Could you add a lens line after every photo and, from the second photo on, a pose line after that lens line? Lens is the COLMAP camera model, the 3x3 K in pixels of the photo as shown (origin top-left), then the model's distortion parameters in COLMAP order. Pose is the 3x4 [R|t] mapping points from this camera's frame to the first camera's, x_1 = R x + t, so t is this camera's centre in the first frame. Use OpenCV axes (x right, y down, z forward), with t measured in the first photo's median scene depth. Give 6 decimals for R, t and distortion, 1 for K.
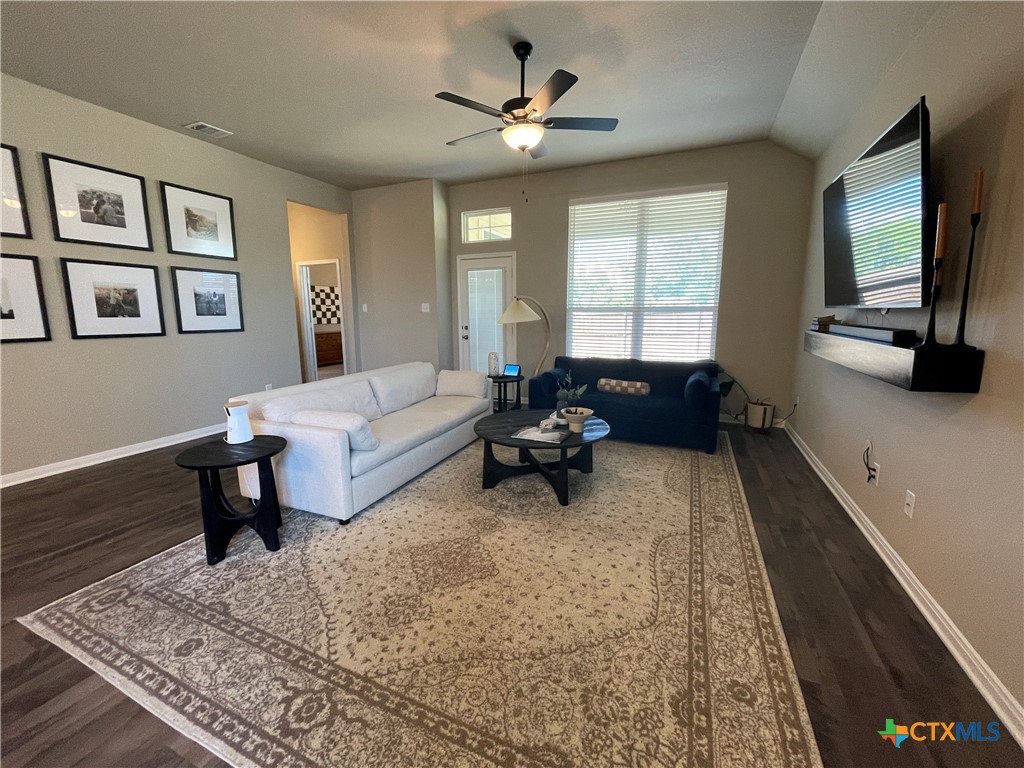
lens RADIAL K [[413.6, 0, 513.4], [0, 413.6, 385.5], [0, 0, 1]] dist [-0.002093, -0.000631]
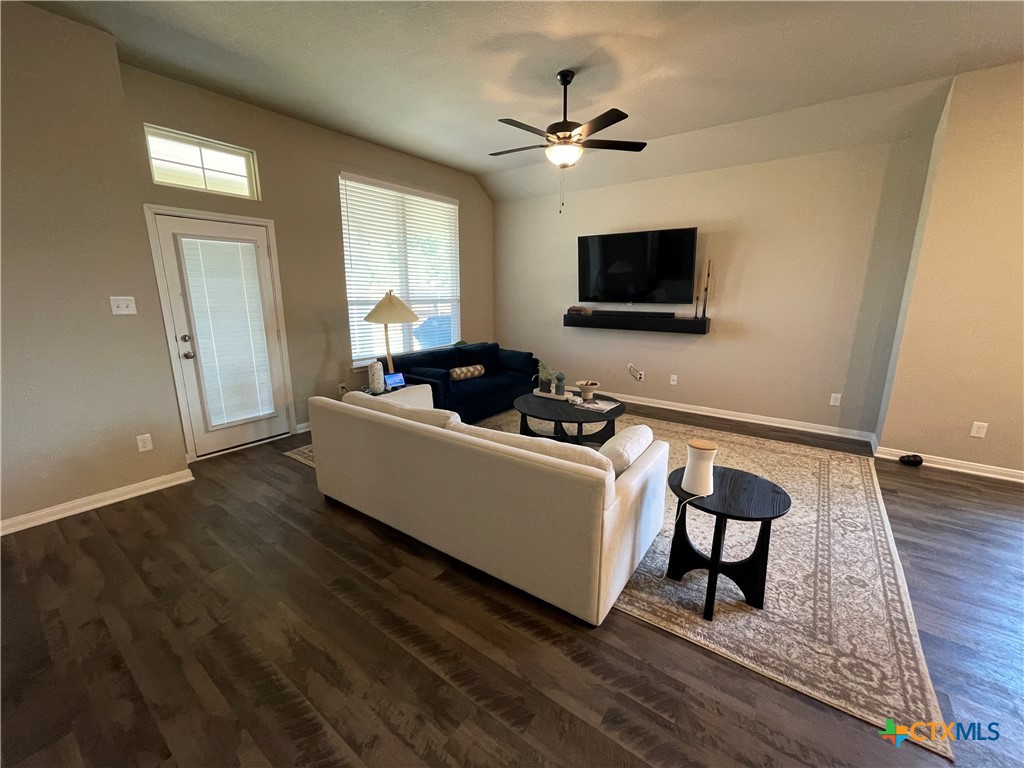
lens RADIAL K [[413.6, 0, 512.6], [0, 413.6, 384.5], [0, 0, 1]] dist [-0.002093, -0.000631]
pose [[0.219053, -0.210673, 0.952698, -1.836703], [0.170120, 0.969703, 0.175318, -0.328003], [-0.960768, 0.123669, 0.248256, 1.414751]]
